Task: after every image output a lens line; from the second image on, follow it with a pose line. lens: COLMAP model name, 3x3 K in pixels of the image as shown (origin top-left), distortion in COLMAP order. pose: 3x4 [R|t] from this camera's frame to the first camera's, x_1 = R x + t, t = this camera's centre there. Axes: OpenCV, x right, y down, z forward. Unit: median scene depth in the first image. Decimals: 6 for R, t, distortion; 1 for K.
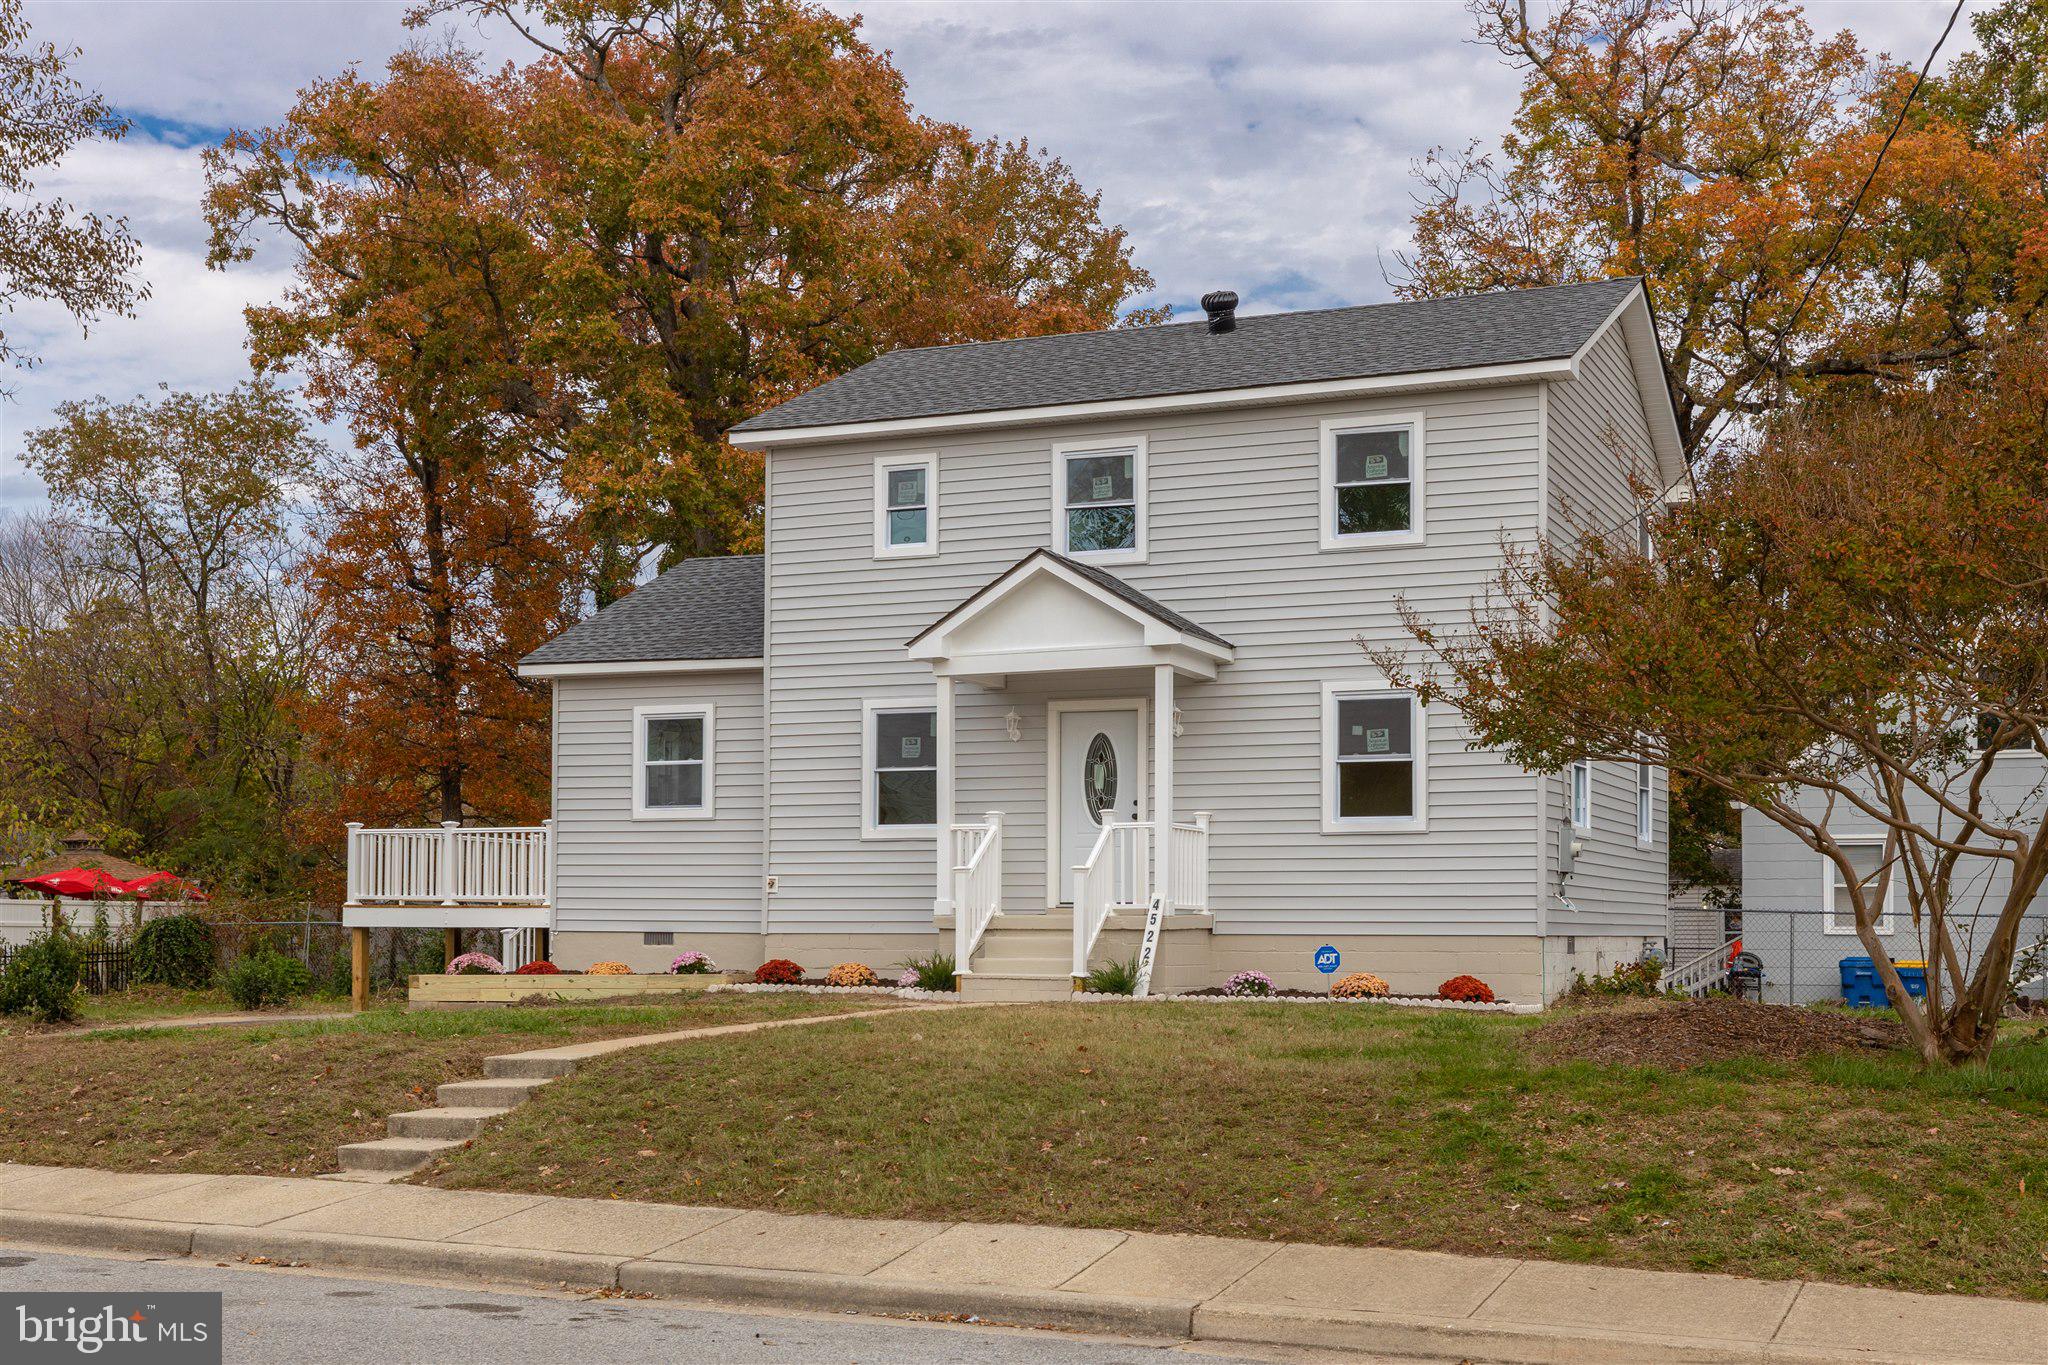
lens RADIAL K [[2443.5, 0, 985.7], [0, 2443.5, 950.5], [0, 0, 1]] dist [0.004552, 0.008638]
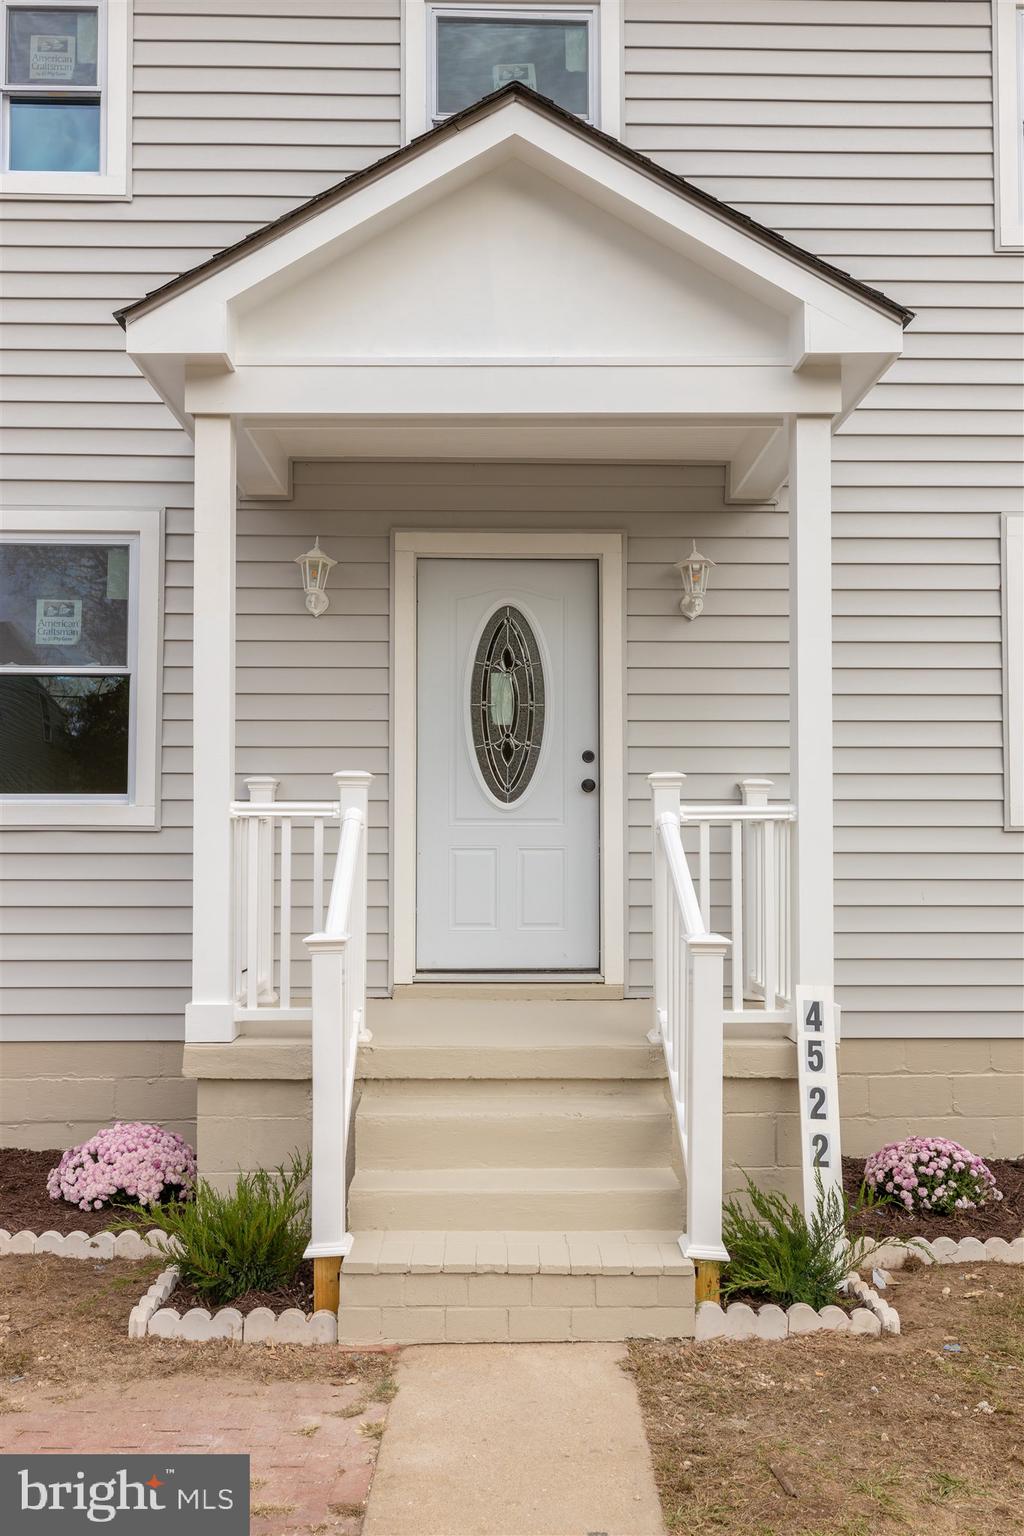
lens RADIAL K [[1374.1, 0, 493.3], [0, 1374.1, 789.9], [0, 0, 1]] dist [0.003949, 0.000209]
pose [[0.904970, 0.011549, 0.425318, -0.065359], [0.005394, 0.999240, -0.038610, -0.042578], [-0.425441, 0.037235, 0.904220, 0.745778]]
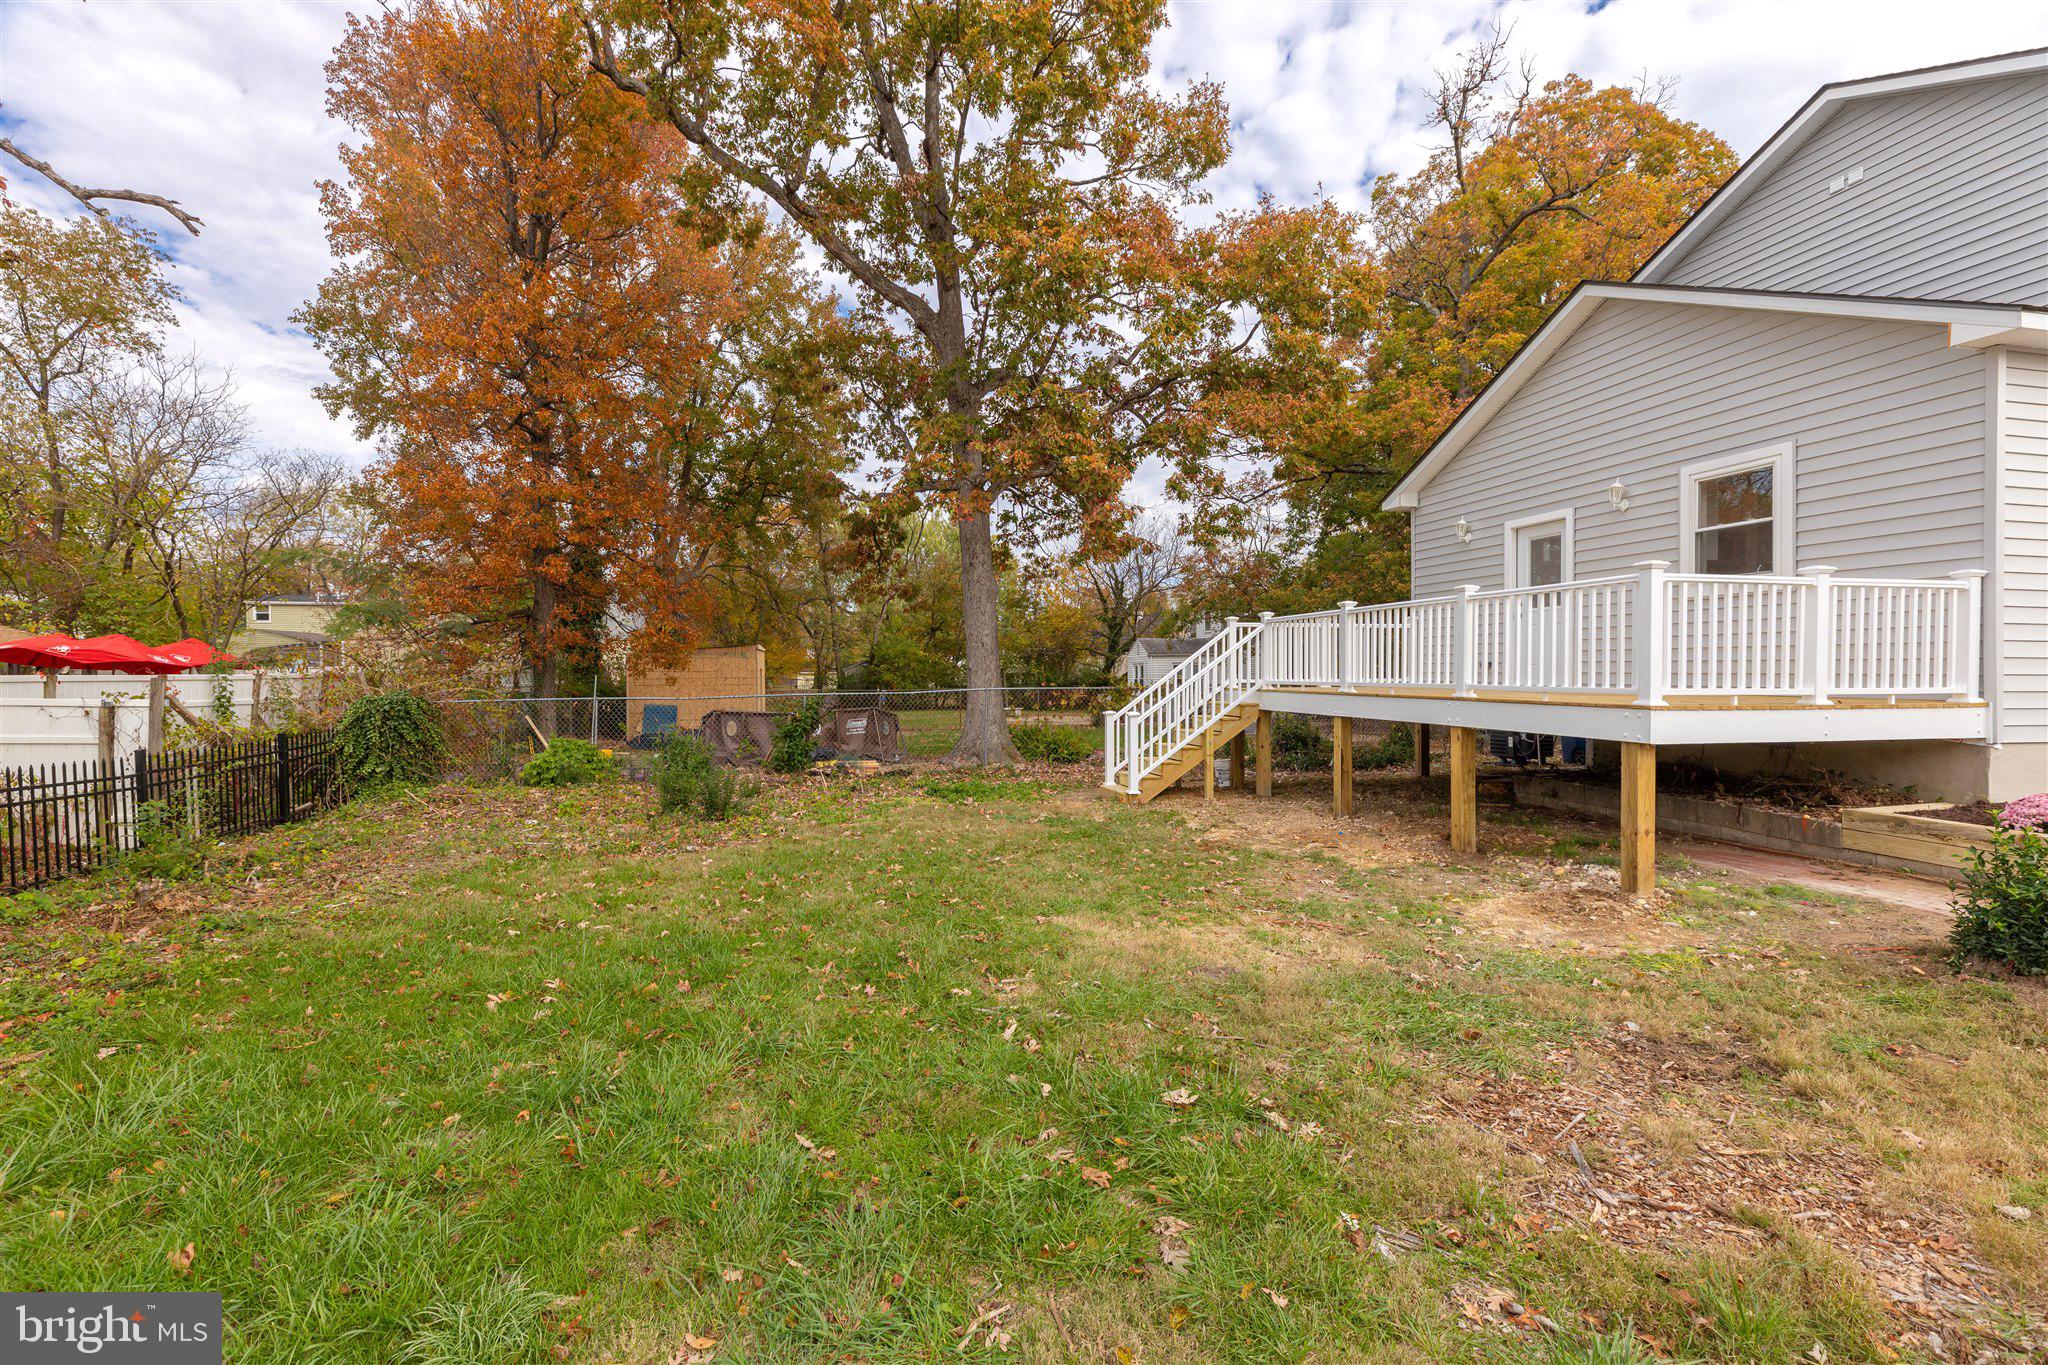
lens RADIAL K [[915.6, 0, 1021.7], [0, 915.6, 678.4], [0, 0, 1]] dist [0.002351, 0.000872]
pose [[0.805219, -0.011348, 0.592869, -0.573260], [0.008568, 0.999935, 0.007502, -0.031668], [-0.592915, -0.000961, 0.805264, 1.047406]]
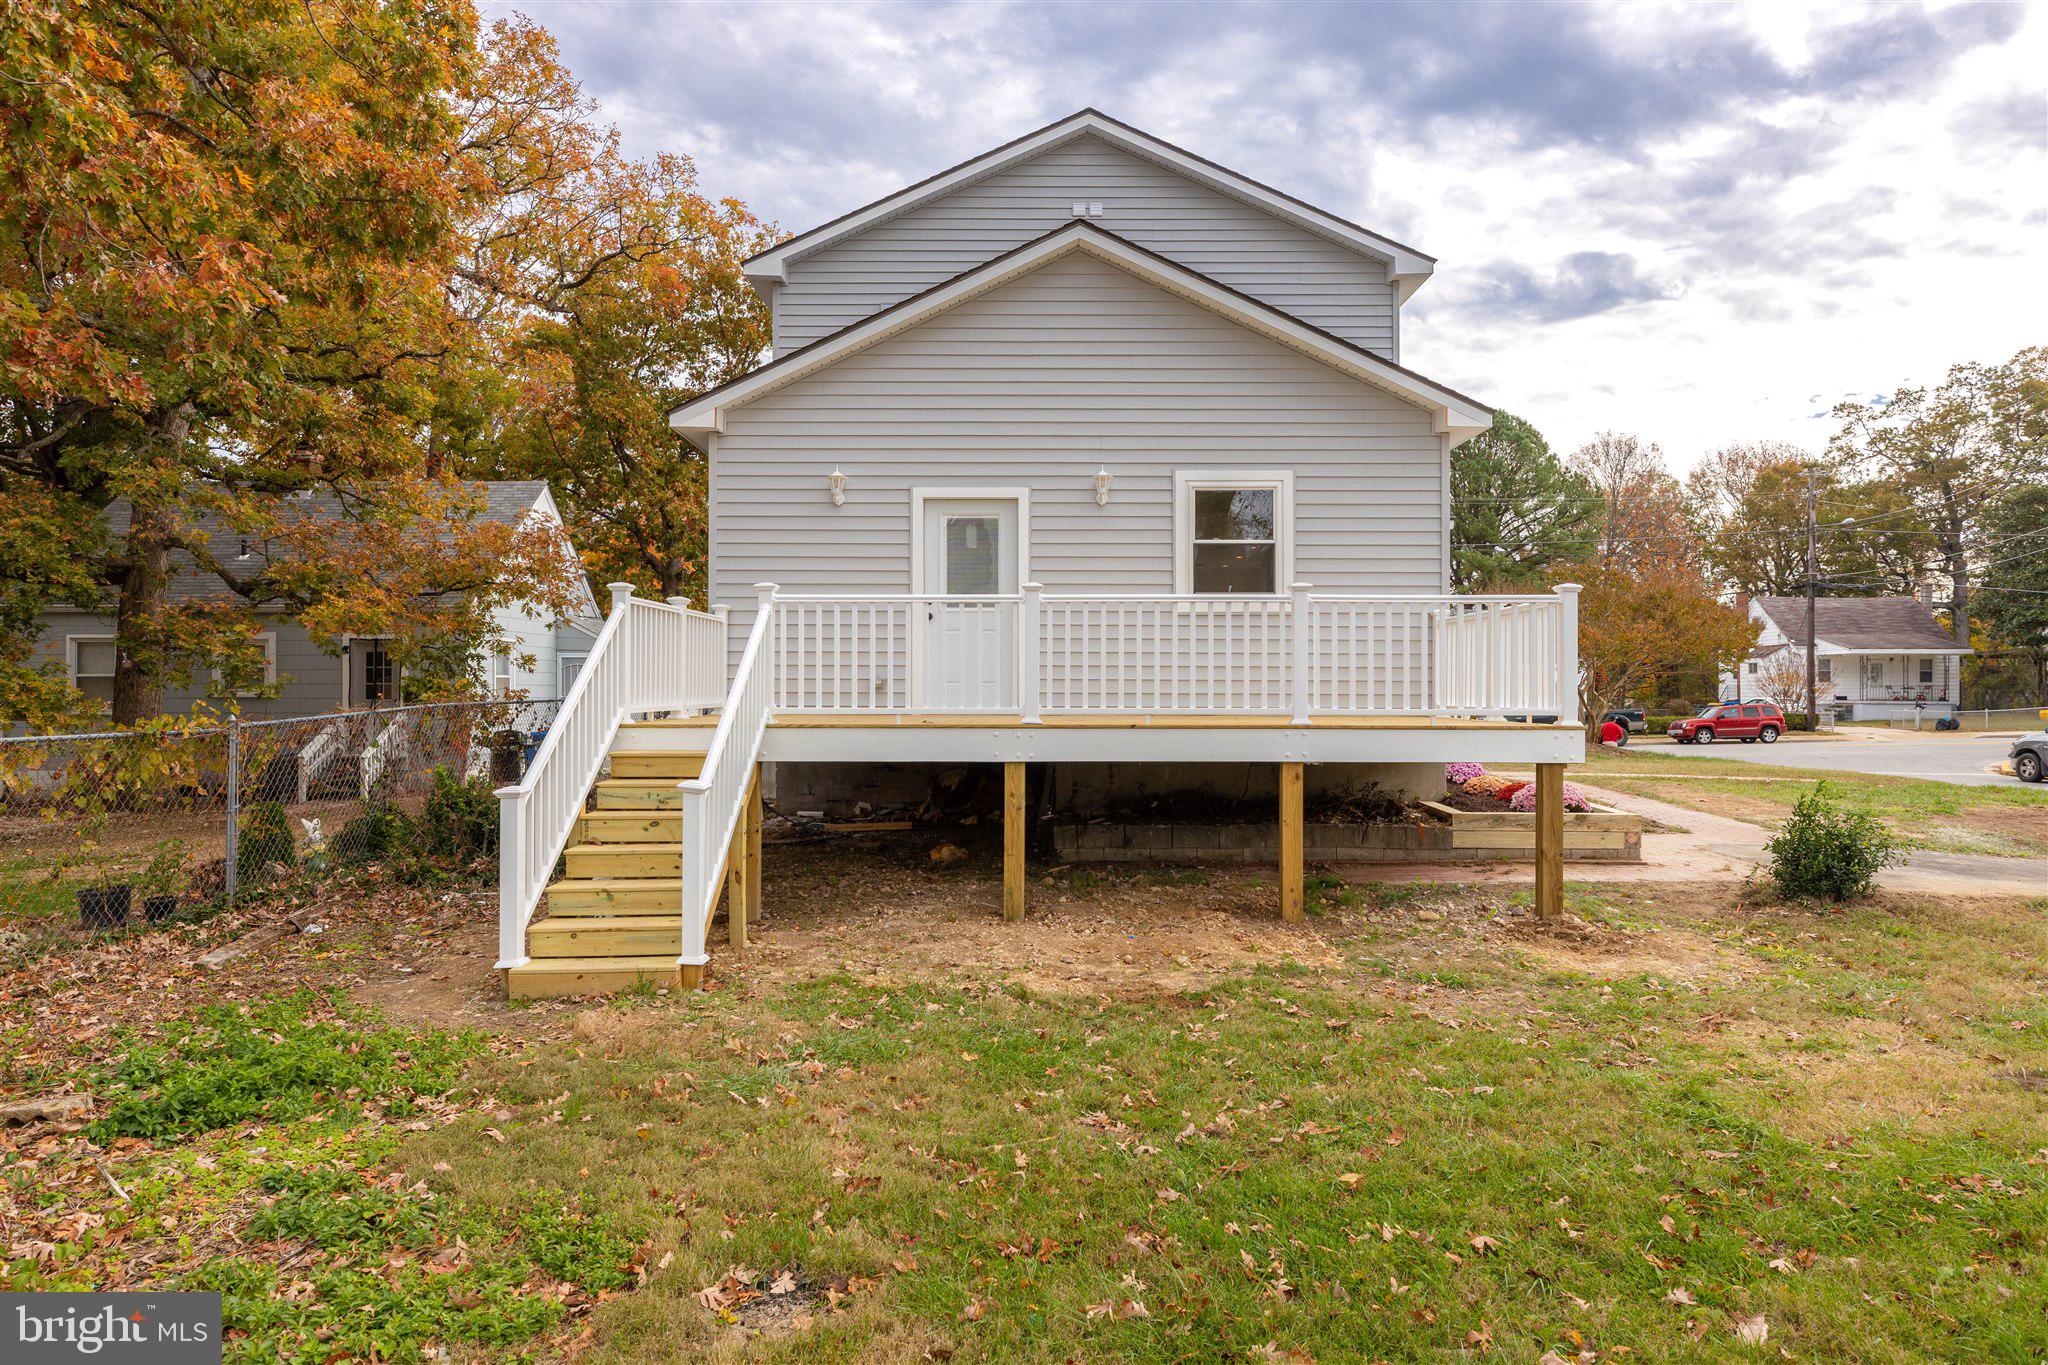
lens RADIAL K [[1310.2, 0, 1023.3], [0, 1310.2, 682.0], [0, 0, 1]] dist [-0.025296, -0.000080]
pose [[-0.405207, 0.000133, 0.914225, -0.559576], [-0.000072, 1.000000, -0.000177, -0.033146], [-0.914225, -0.000138, -0.405207, 1.421821]]
